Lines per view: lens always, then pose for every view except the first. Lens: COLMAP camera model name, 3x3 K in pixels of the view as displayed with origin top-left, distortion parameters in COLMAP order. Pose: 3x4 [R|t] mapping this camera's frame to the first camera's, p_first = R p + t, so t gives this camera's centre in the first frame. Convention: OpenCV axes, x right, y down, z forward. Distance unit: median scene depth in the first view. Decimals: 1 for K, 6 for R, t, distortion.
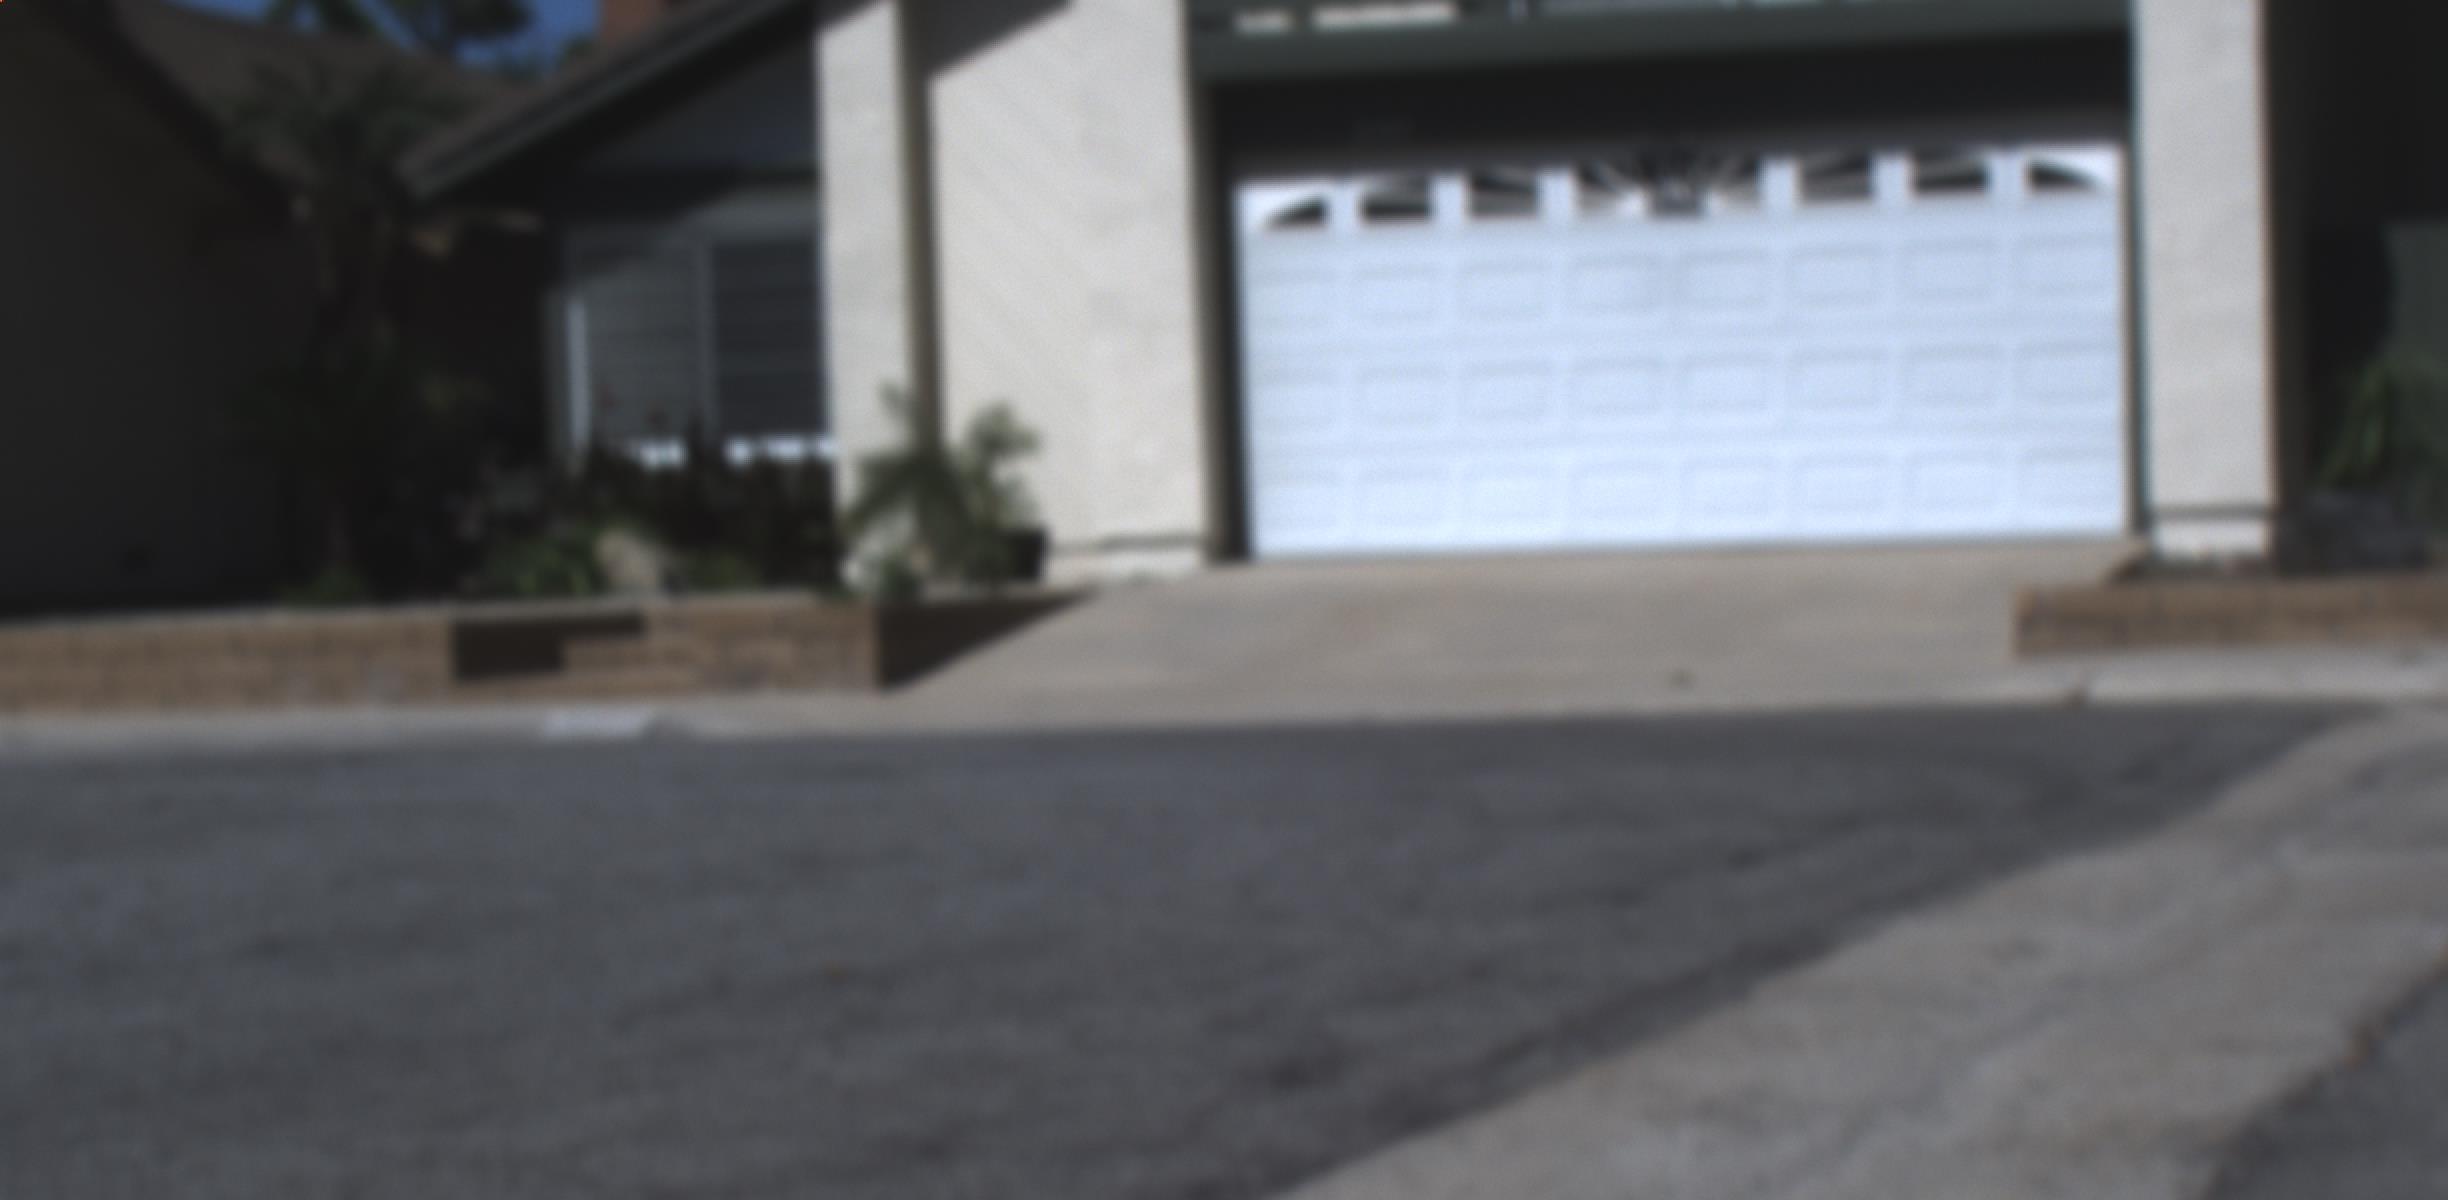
lens RADIAL K [[5041.1, 0, 1254.6], [0, 5041.1, 613.4], [0, 0, 1]] dist [-0.048875, 0.000000]
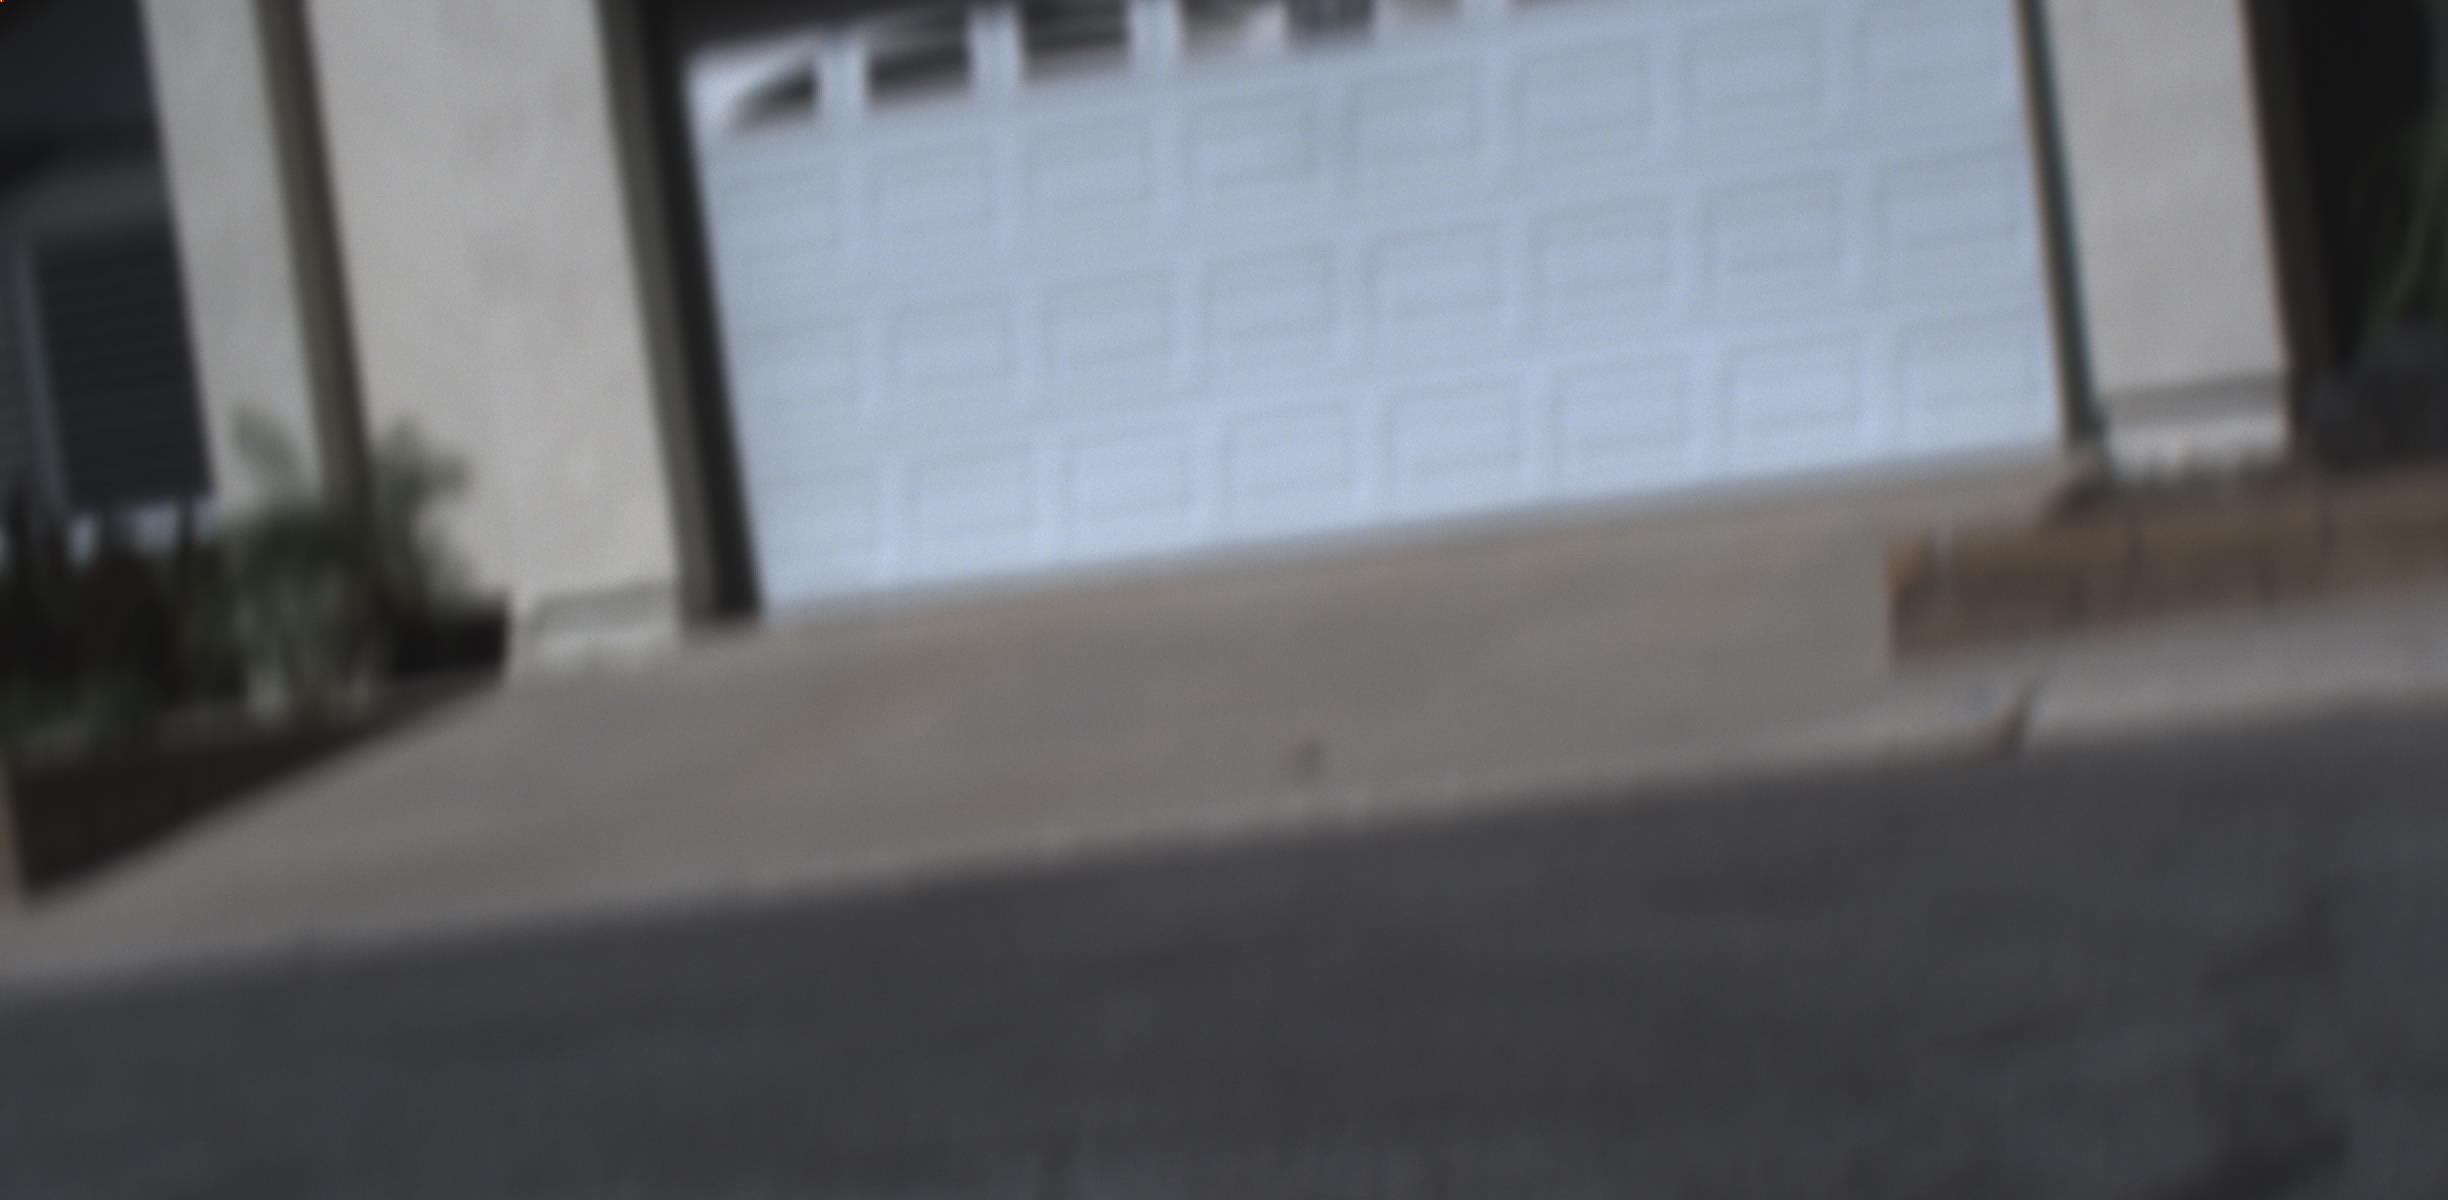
lens RADIAL K [[5041.1, 0, 1232.8], [0, 5041.1, 614.6], [0, 0, 1]] dist [-0.048875, 0.000000]
pose [[0.995139, -0.098088, 0.008817, 0.057723], [0.098158, 0.995140, -0.007864, 0.000398], [-0.008003, 0.008691, 0.999930, 0.345592]]
